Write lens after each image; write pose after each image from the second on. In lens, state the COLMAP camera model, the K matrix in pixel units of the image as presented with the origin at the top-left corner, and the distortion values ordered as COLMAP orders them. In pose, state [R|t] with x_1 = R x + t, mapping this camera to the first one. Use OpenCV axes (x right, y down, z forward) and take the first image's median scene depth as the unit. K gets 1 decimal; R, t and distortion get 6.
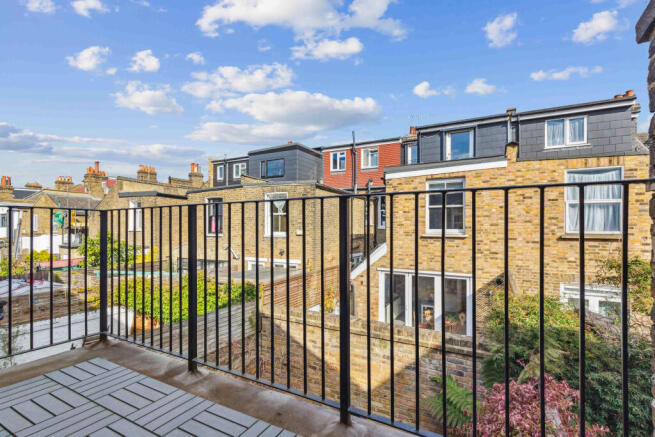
lens RADIAL K [[300.3, 0, 327.4], [0, 300.3, 224.5], [0, 0, 1]] dist [-0.002178, 0.000091]
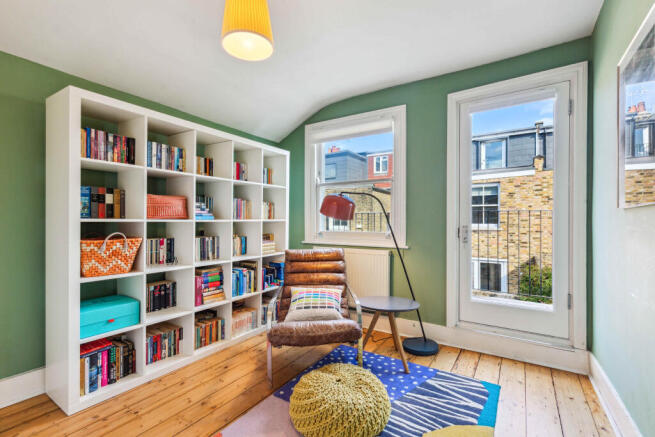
lens RADIAL K [[300.3, 0, 327.8], [0, 300.3, 221.0], [0, 0, 1]] dist [-0.002178, 0.000091]
pose [[0.997699, 0.000526, -0.067803, -0.141980], [-0.000260, 0.999992, 0.003938, -0.001329], [0.067804, -0.003912, 0.997691, -0.244411]]
